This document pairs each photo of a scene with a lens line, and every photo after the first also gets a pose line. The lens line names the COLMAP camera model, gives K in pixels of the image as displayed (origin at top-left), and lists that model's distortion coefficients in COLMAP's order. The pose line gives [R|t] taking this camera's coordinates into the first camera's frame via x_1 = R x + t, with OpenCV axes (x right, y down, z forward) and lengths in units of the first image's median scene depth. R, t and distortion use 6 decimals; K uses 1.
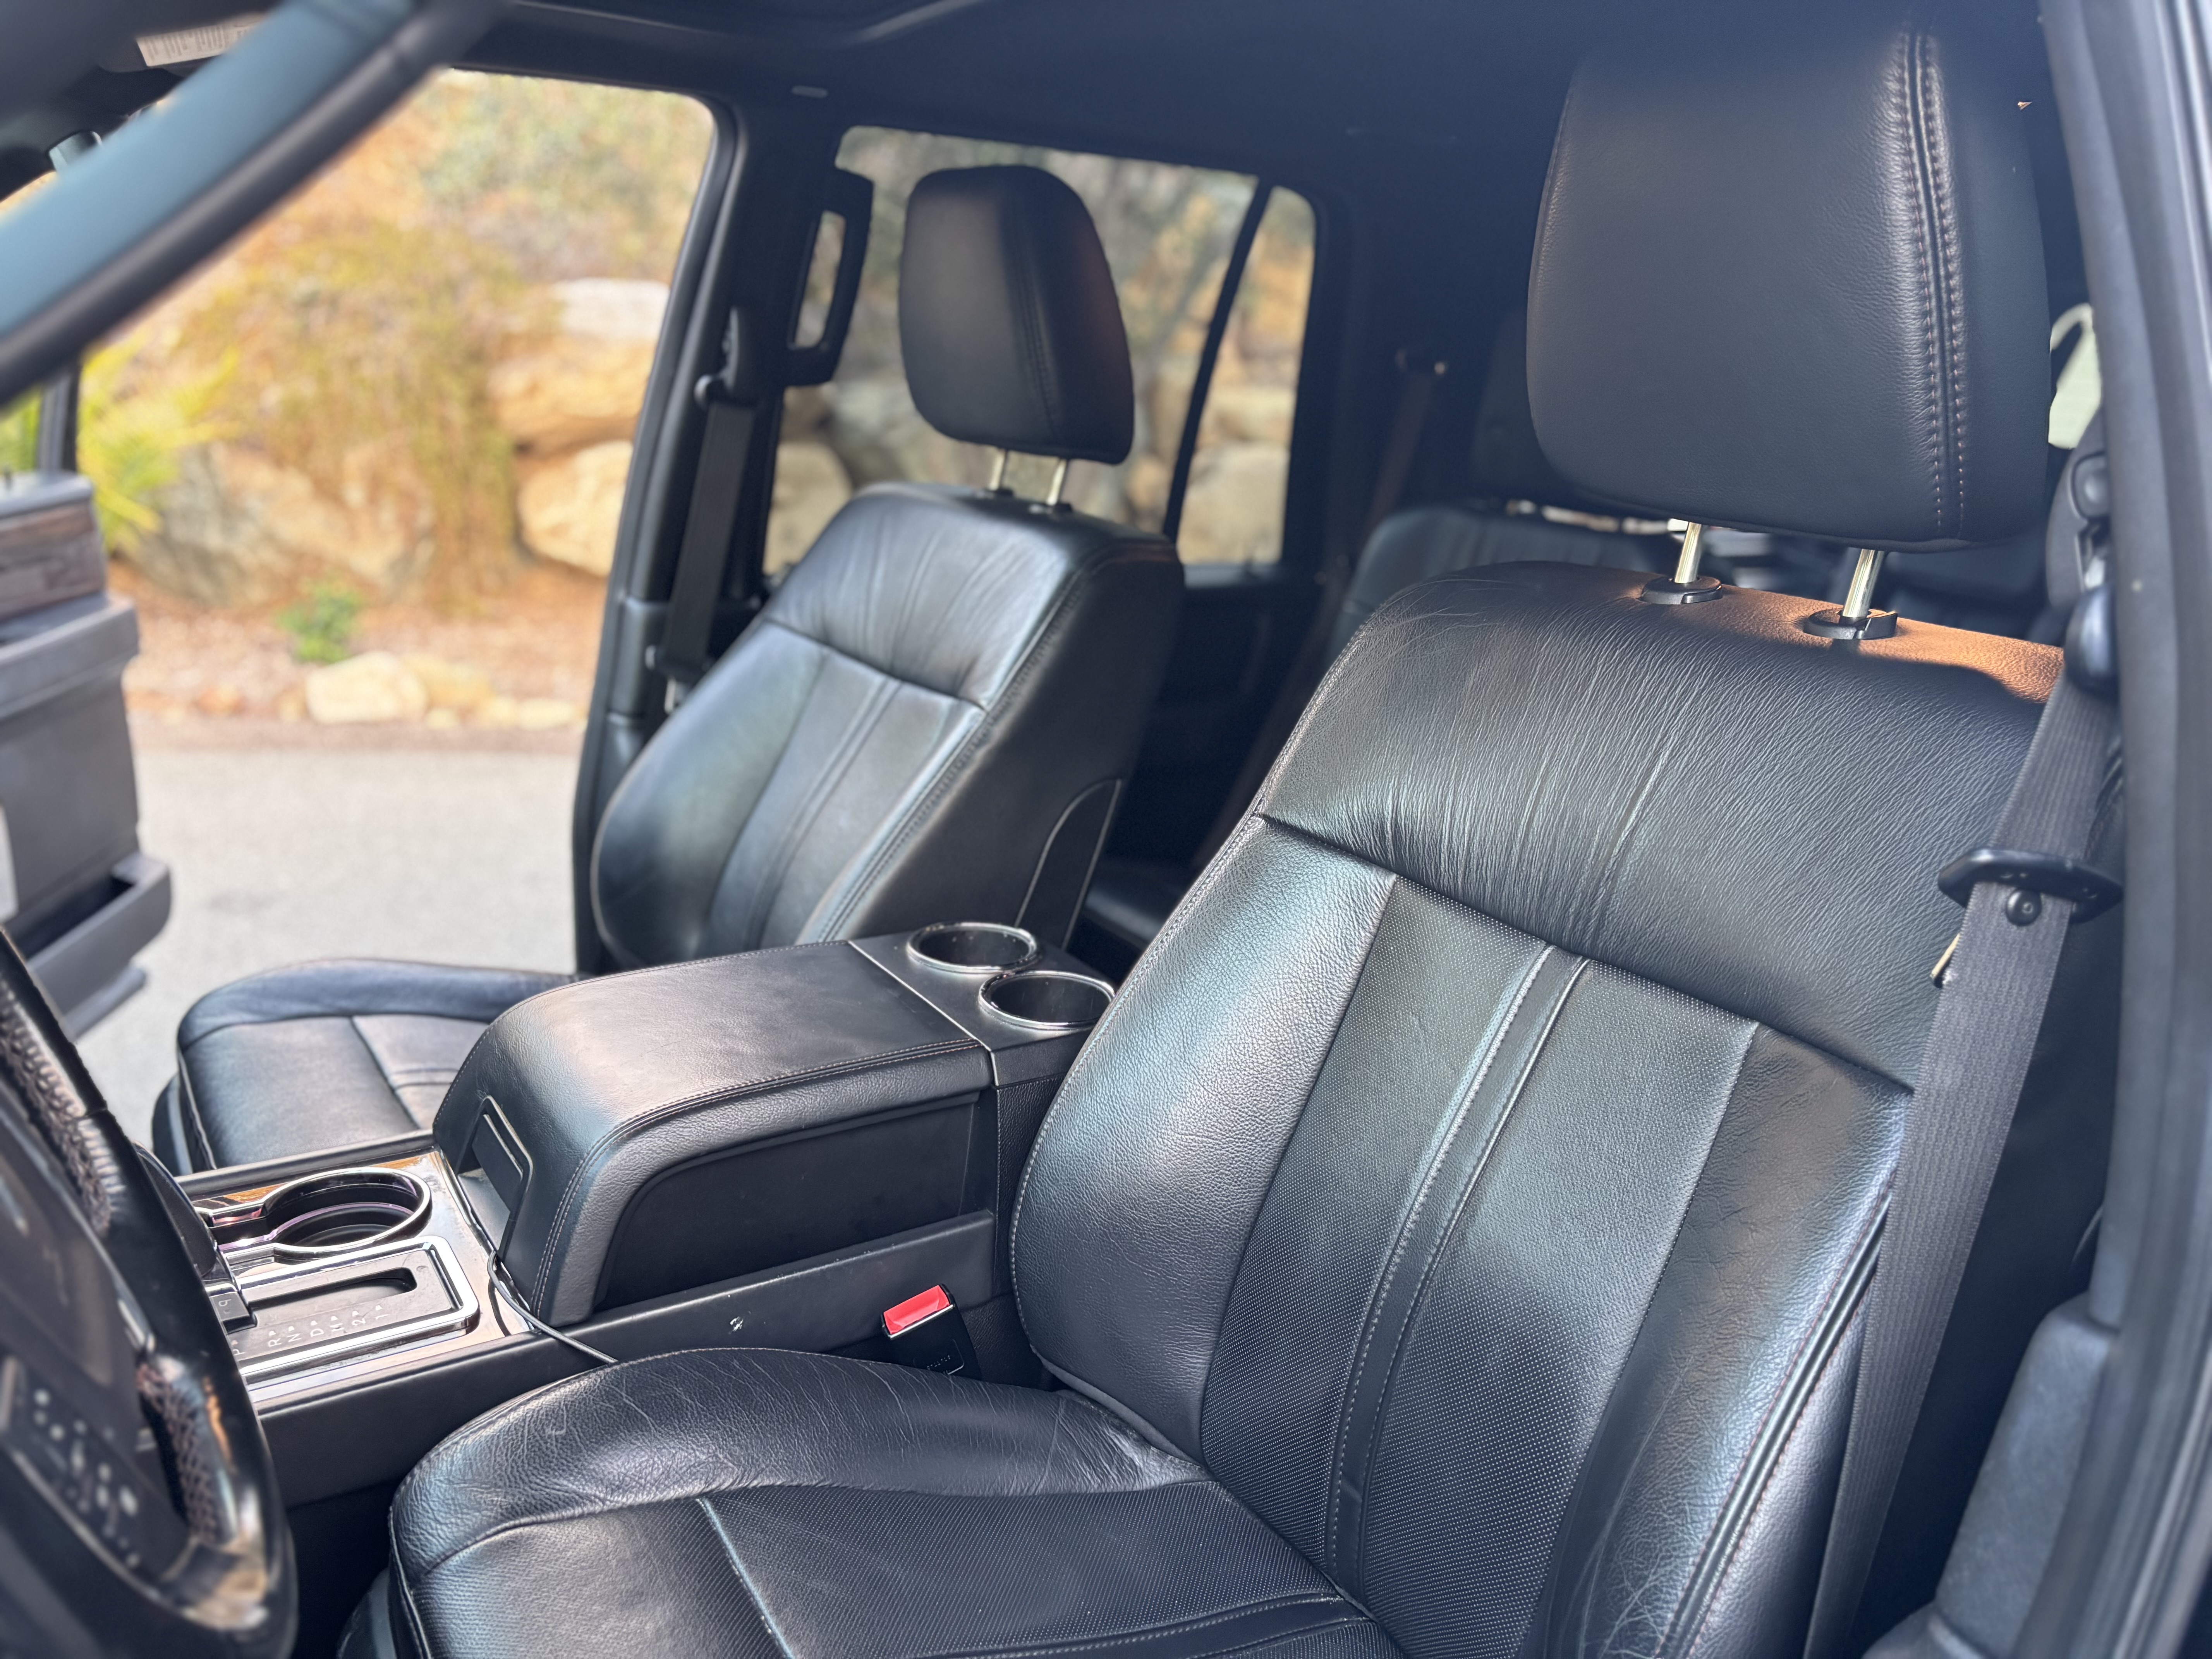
lens RADIAL K [[1685.5, 0, 1058.6], [0, 1685.5, 833.7], [0, 0, 1]] dist [-0.057179, 0.072148]
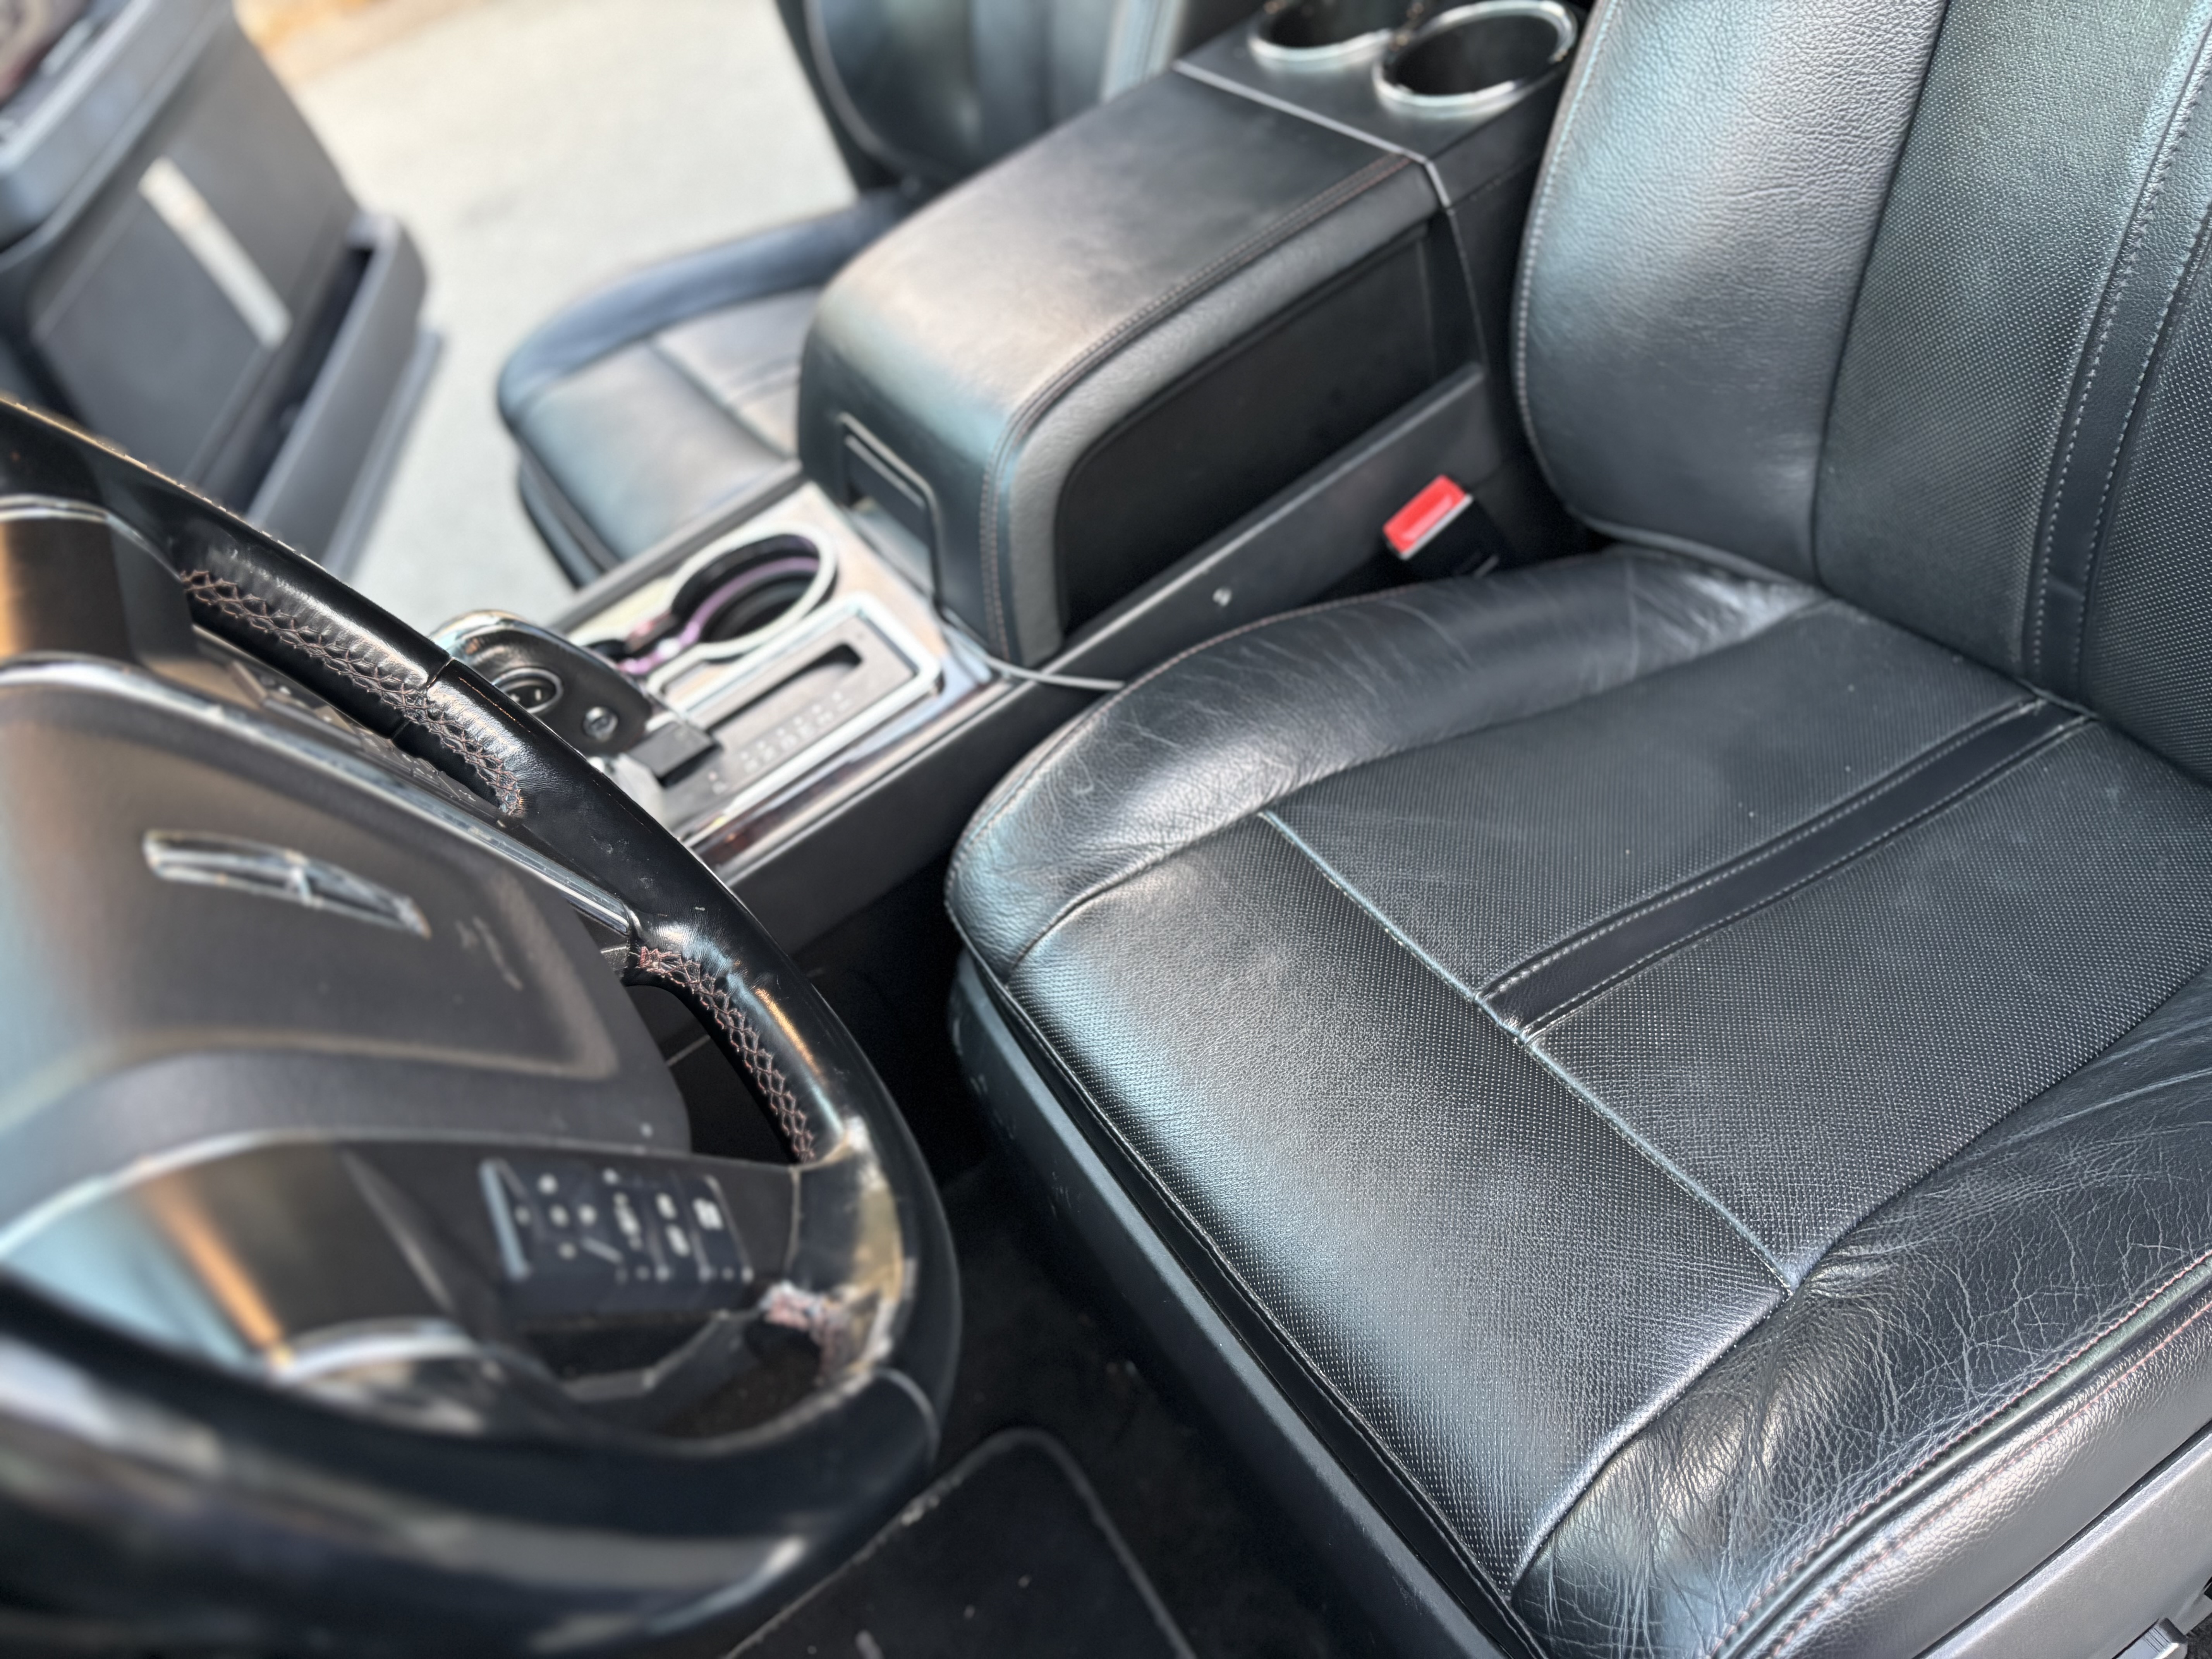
lens RADIAL K [[1647.4, 0, 1106.0], [0, 1647.4, 829.5], [0, 0, 1]] dist [0.052816, -0.062095]
pose [[0.937955, -0.244440, -0.245945, -0.072273], [0.336299, 0.814127, 0.473392, -0.029079], [0.084514, -0.526731, 0.845820, 0.226637]]
